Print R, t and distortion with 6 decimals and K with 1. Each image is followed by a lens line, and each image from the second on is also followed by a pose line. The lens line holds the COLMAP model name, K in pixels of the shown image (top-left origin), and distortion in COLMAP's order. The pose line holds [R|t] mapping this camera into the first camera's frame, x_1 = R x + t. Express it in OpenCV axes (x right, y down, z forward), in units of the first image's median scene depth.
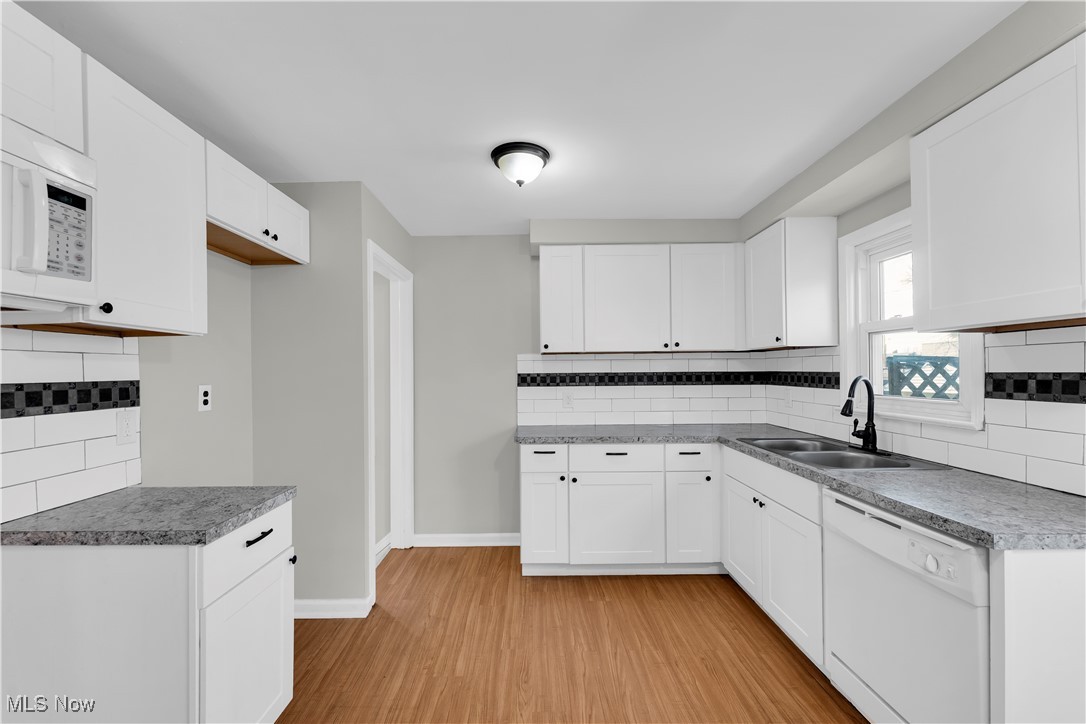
lens RADIAL K [[440.4, 0, 533.5], [0, 440.4, 369.8], [0, 0, 1]] dist [-0.001631, -0.000587]
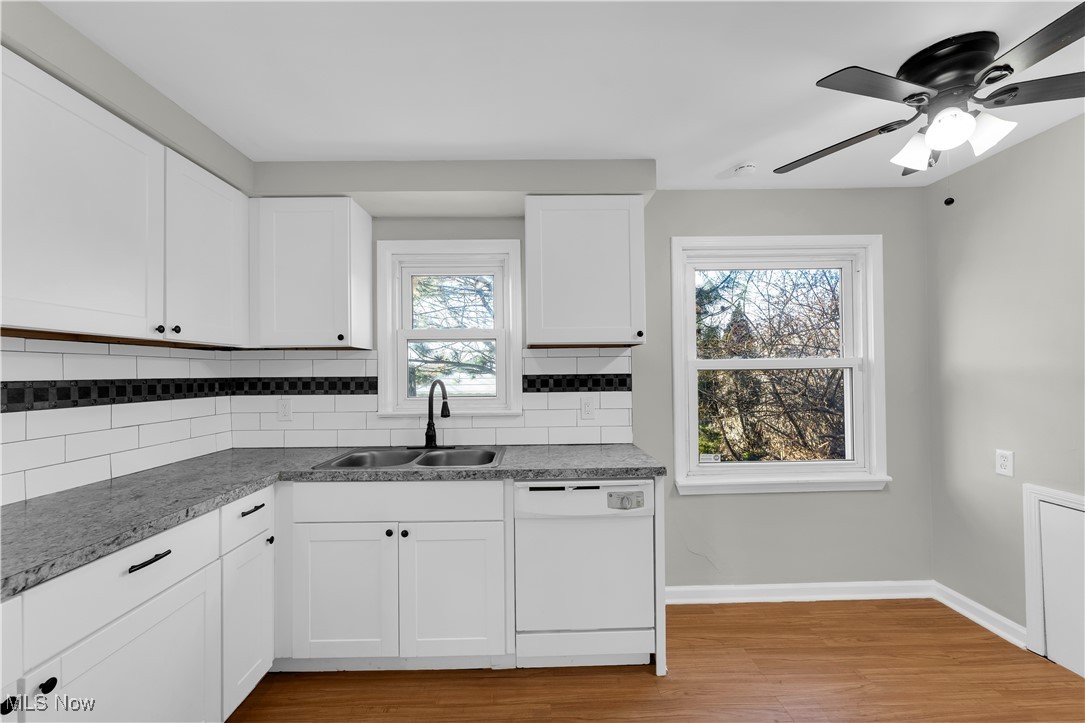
lens RADIAL K [[440.0, 0, 539.6], [0, 440.0, 366.1], [0, 0, 1]] dist [-0.001631, -0.000587]
pose [[-0.016502, 0.021742, 0.999627, -0.427454], [0.007607, 0.999737, -0.021619, 0.008425], [-0.999835, 0.007248, -0.016664, 0.967722]]
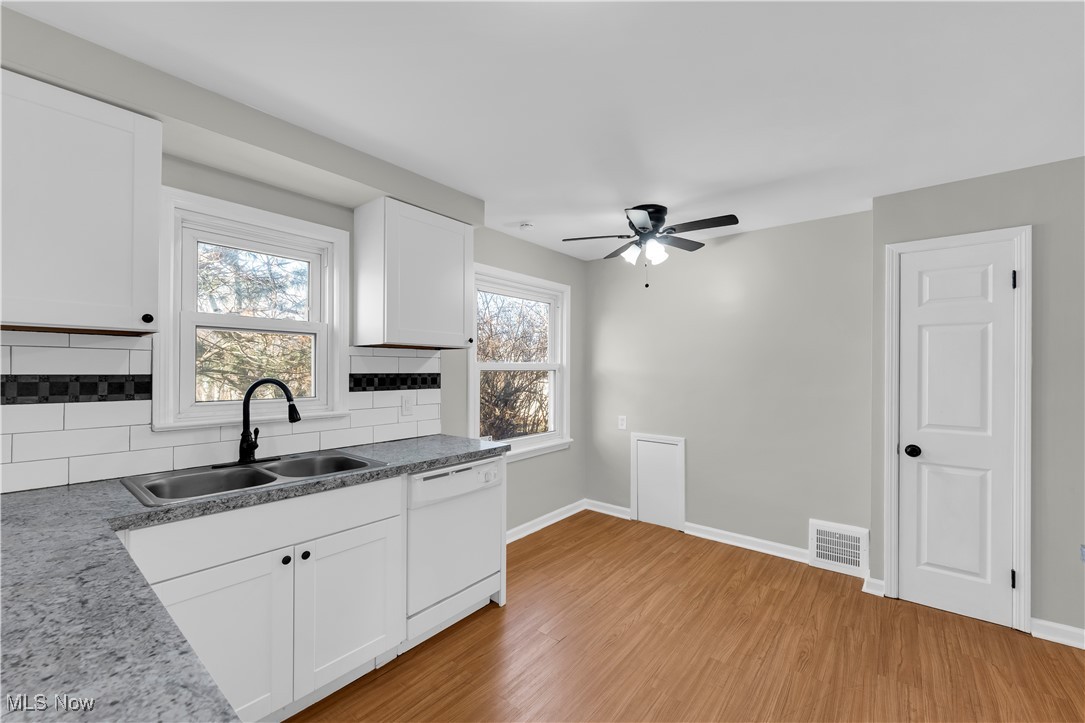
lens RADIAL K [[440.0, 0, 537.5], [0, 440.0, 365.2], [0, 0, 1]] dist [-0.001631, -0.000587]
pose [[-0.773547, 0.011587, 0.633633, -0.319056], [0.000627, 0.999846, -0.017518, 0.003931], [-0.633738, -0.013154, -0.773436, 1.700591]]
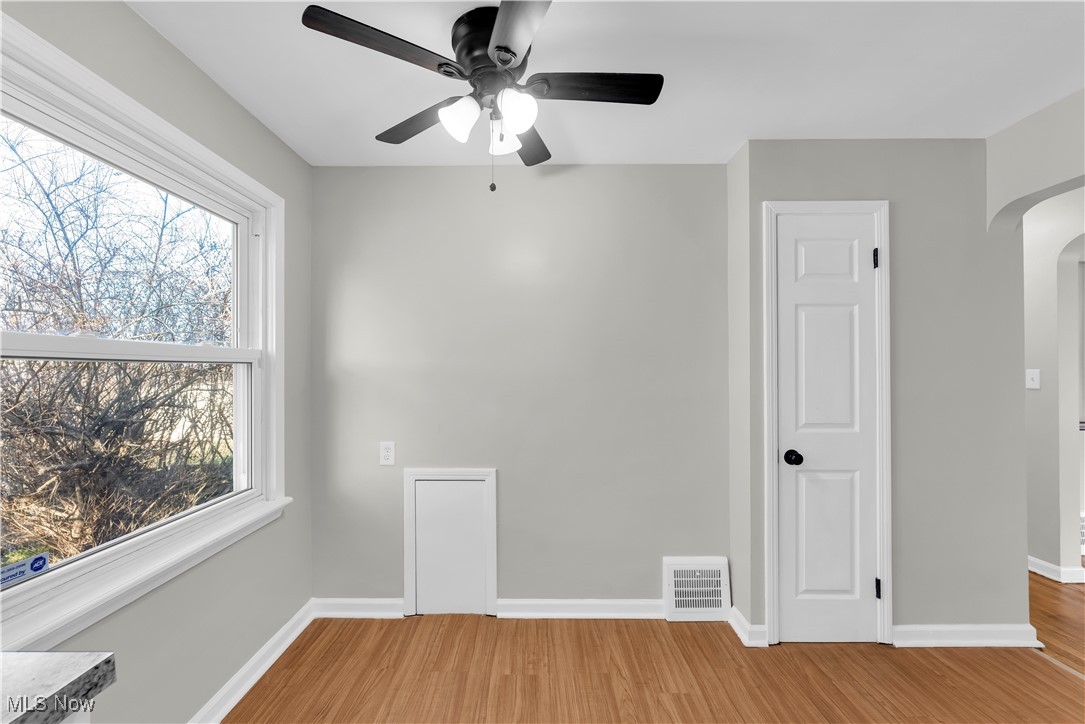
lens RADIAL K [[440.0, 0, 535.3], [0, 440.0, 368.5], [0, 0, 1]] dist [-0.001631, -0.000587]
pose [[-0.999875, 0.013991, 0.007331, 0.334690], [0.013909, 0.999842, -0.011043, 0.026328], [-0.007484, -0.010939, -0.999912, 0.974974]]
